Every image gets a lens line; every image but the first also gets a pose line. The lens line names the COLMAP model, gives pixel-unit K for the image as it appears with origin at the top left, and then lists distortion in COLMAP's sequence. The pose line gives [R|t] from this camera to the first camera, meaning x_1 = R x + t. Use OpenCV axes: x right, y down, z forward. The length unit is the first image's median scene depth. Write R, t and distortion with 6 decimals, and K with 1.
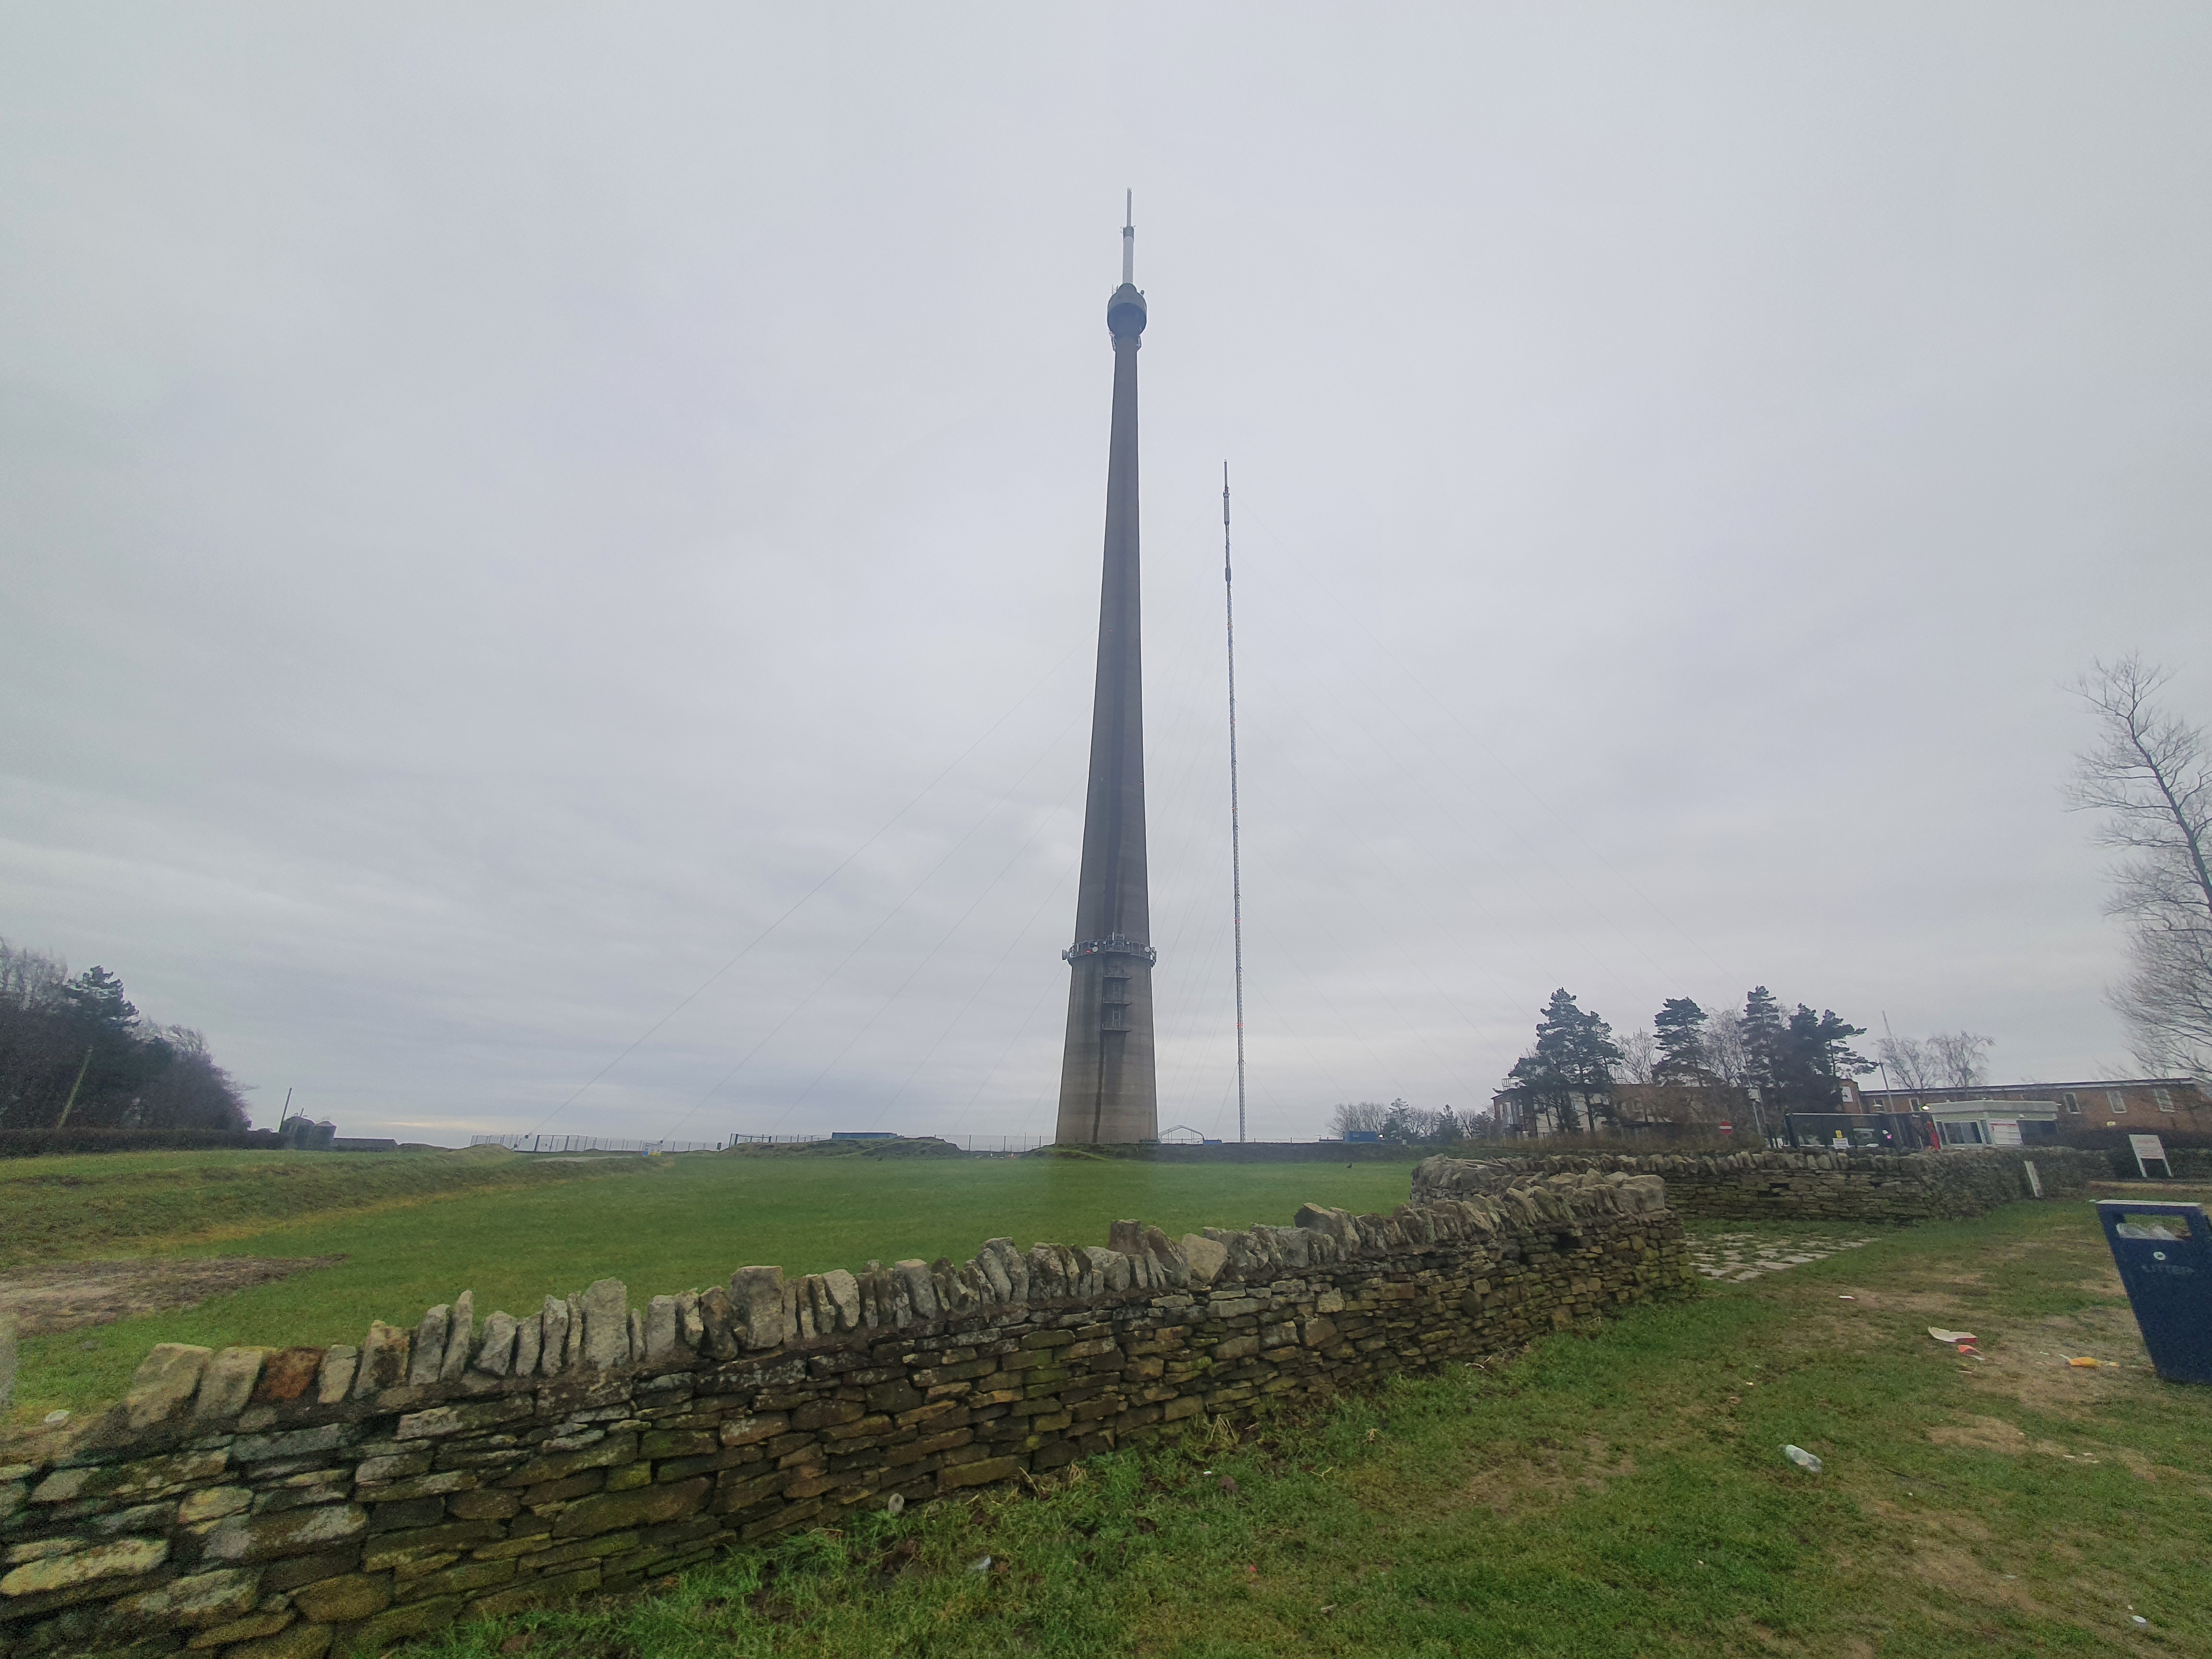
lens RADIAL K [[881.4, 0, 1115.7], [0, 881.4, 839.9], [0, 0, 1]] dist [0.014456, -0.000227]
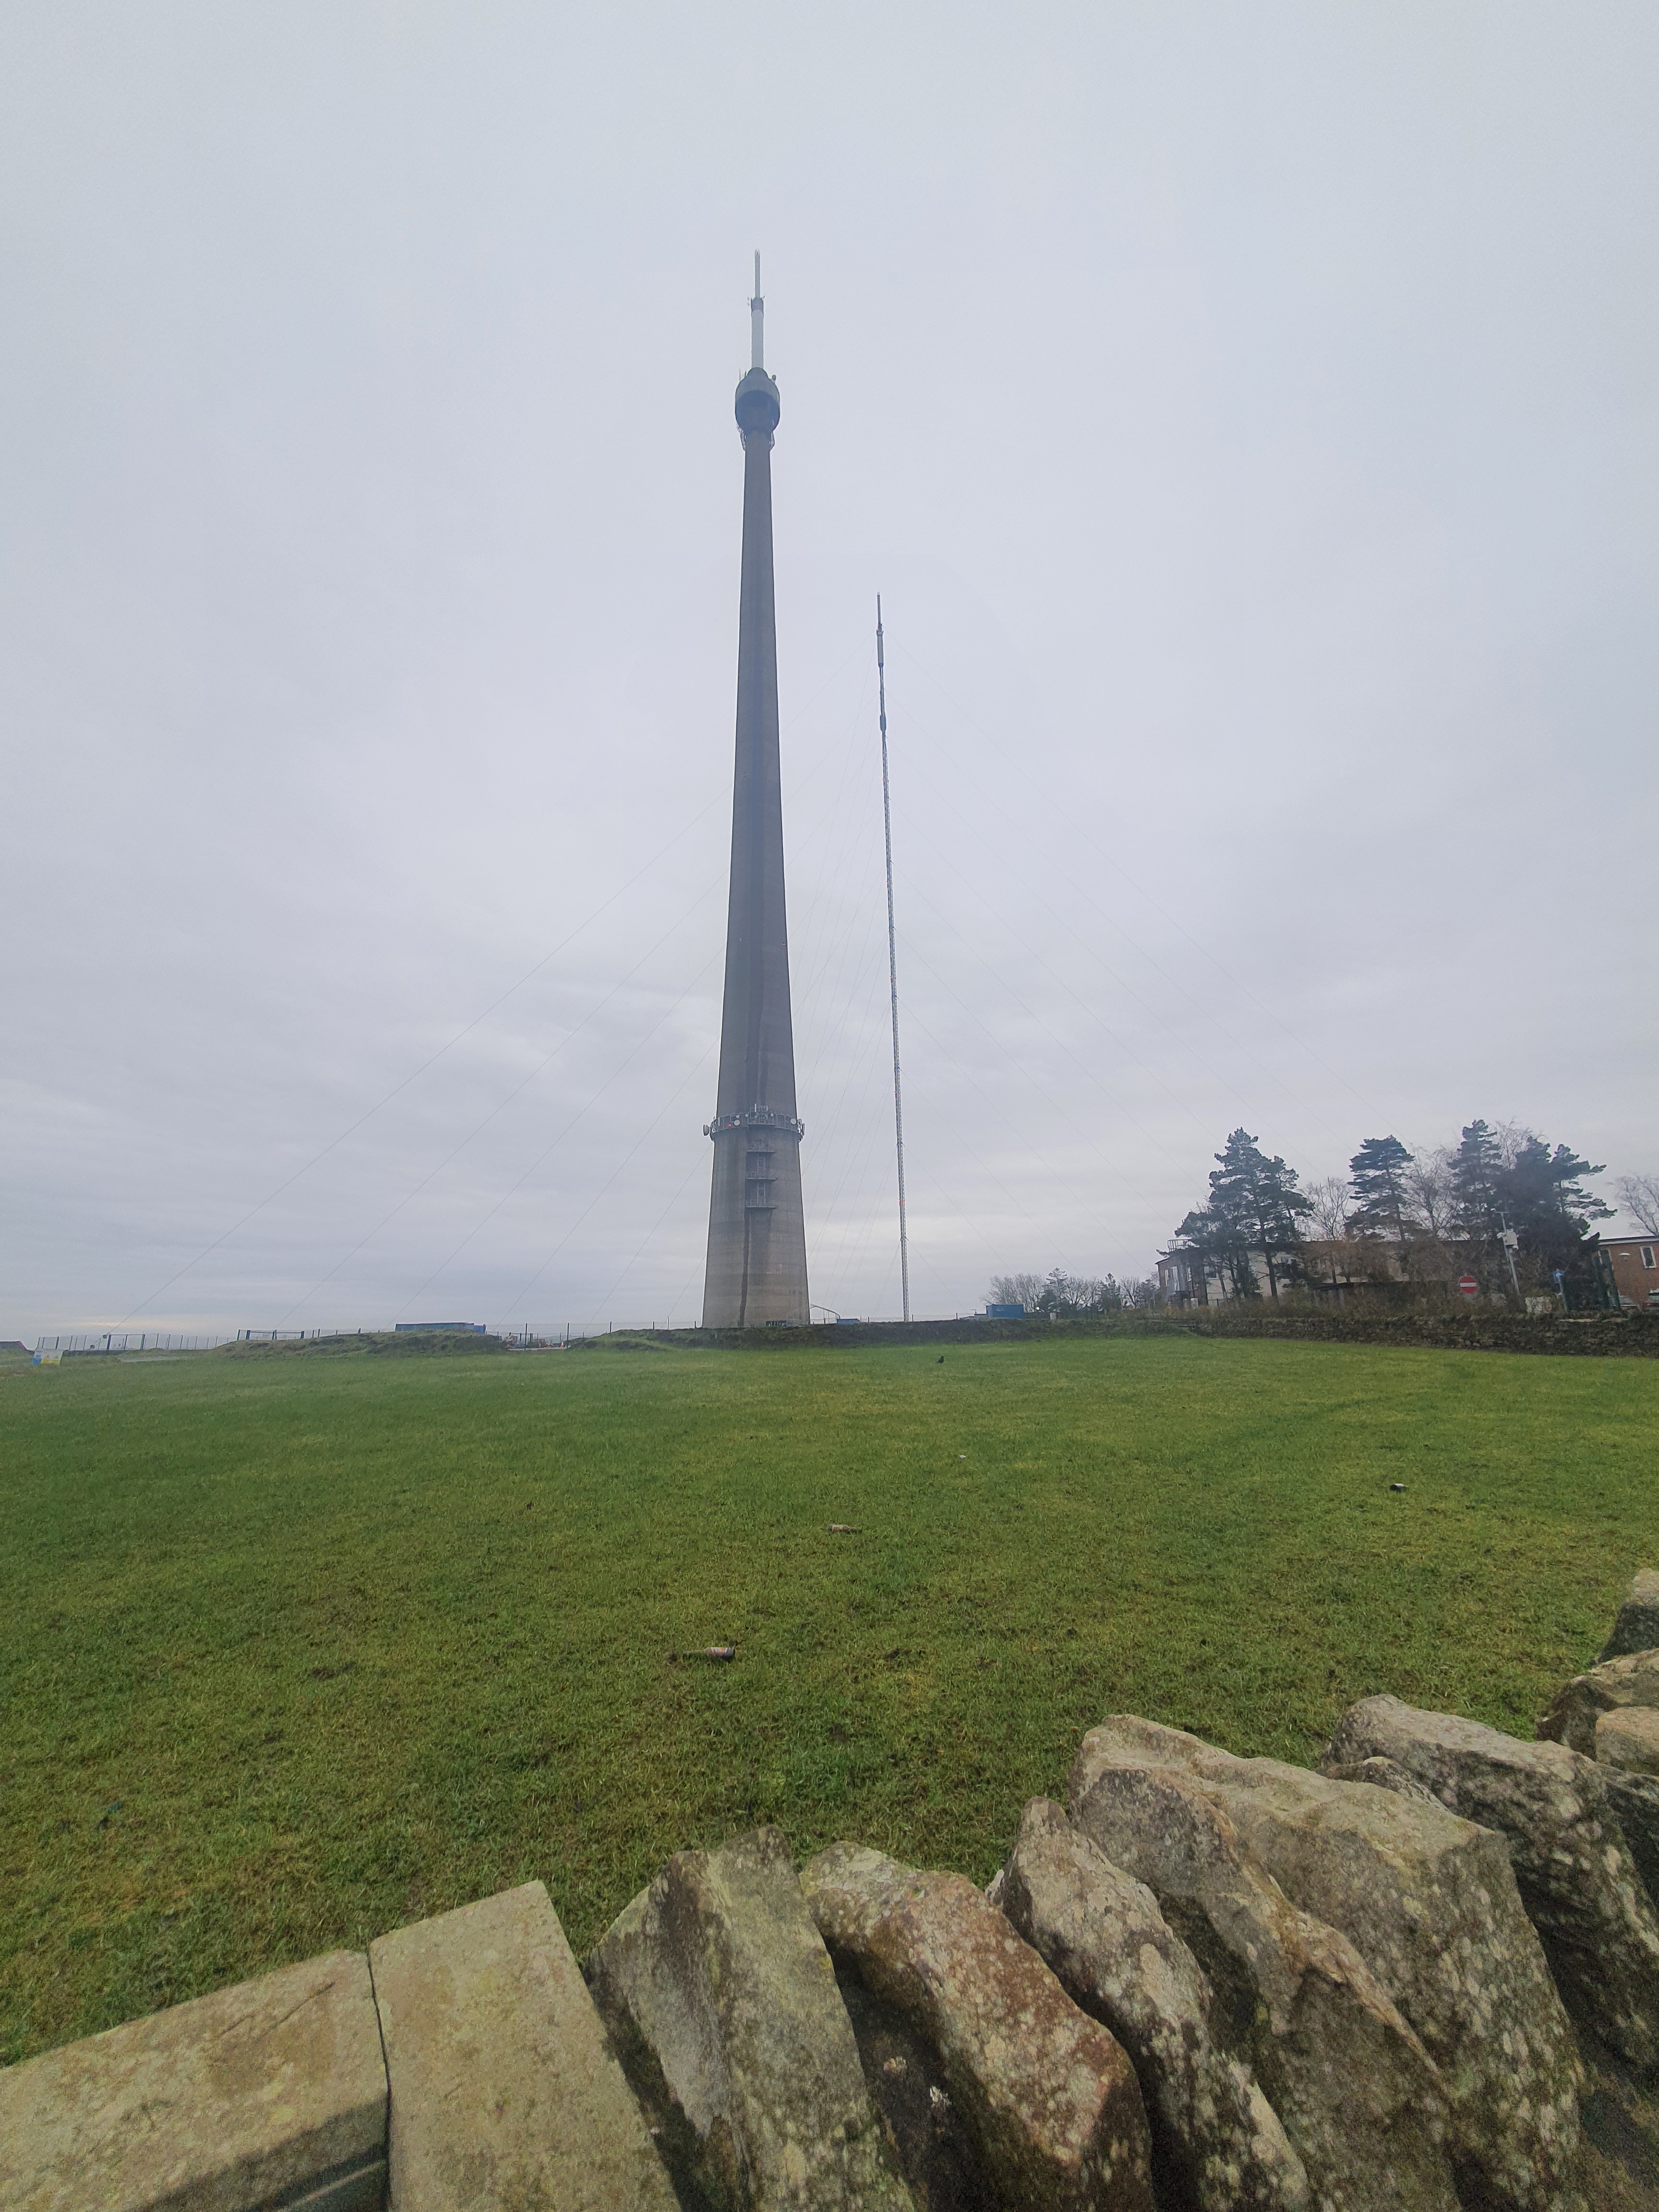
lens RADIAL K [[881.4, 0, 799.8], [0, 881.4, 1107.9], [0, 0, 1]] dist [0.014456, -0.000227]
pose [[0.999585, -0.026062, 0.012291, 0.079825], [0.024816, 0.995410, 0.092430, 0.059817], [-0.014643, -0.092086, 0.995643, 0.179444]]
